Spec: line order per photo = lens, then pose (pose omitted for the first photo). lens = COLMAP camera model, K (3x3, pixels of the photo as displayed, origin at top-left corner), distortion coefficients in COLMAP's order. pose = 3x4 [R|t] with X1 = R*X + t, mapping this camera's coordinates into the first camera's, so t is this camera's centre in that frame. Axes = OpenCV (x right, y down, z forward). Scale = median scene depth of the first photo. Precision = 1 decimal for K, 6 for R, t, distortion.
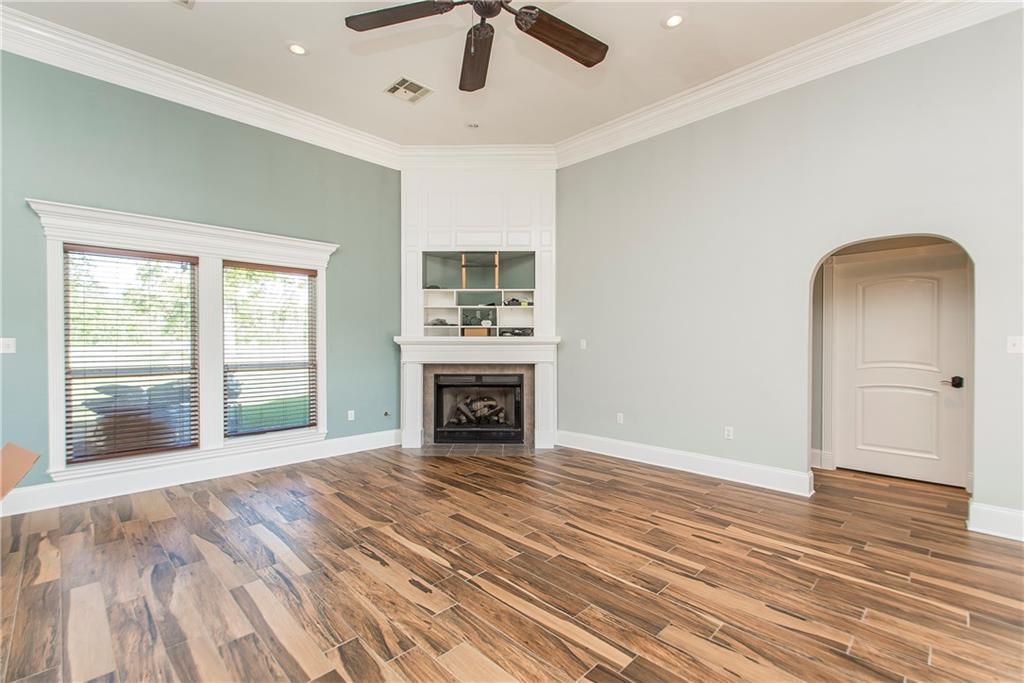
lens RADIAL K [[448.4, 0, 517.4], [0, 448.4, 345.4], [0, 0, 1]] dist [0.017176, -0.009985]
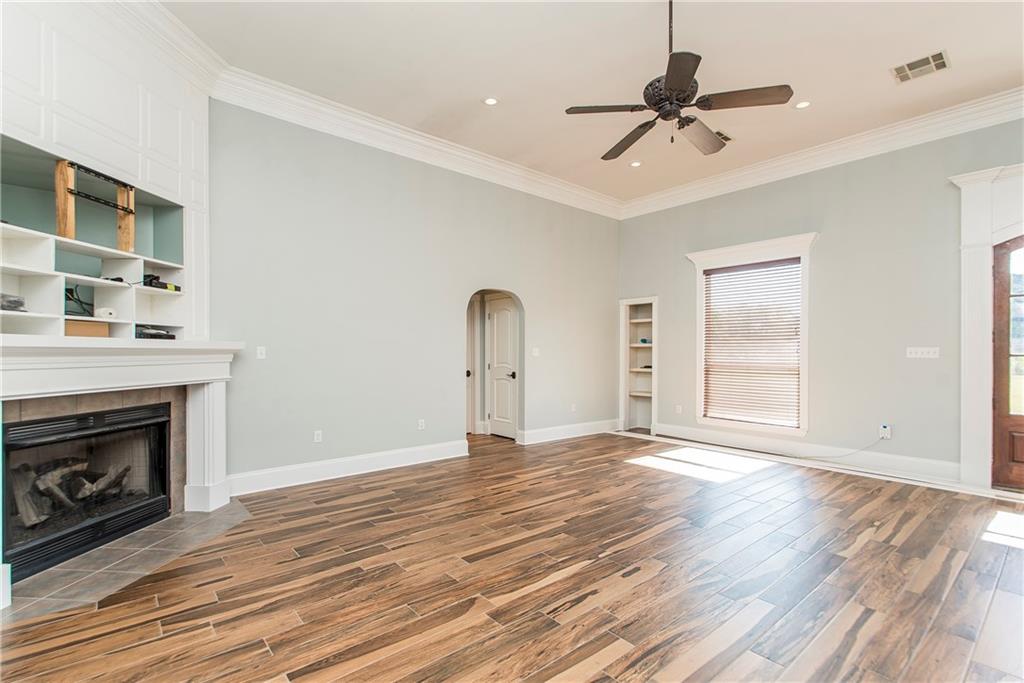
lens RADIAL K [[461.1, 0, 491.3], [0, 461.1, 349.6], [0, 0, 1]] dist [0.014859, -0.007047]
pose [[0.118085, 0.005115, 0.992990, -1.087031], [0.005869, 0.999966, -0.005849, -0.001786], [-0.992986, 0.006519, 0.118050, 0.948082]]
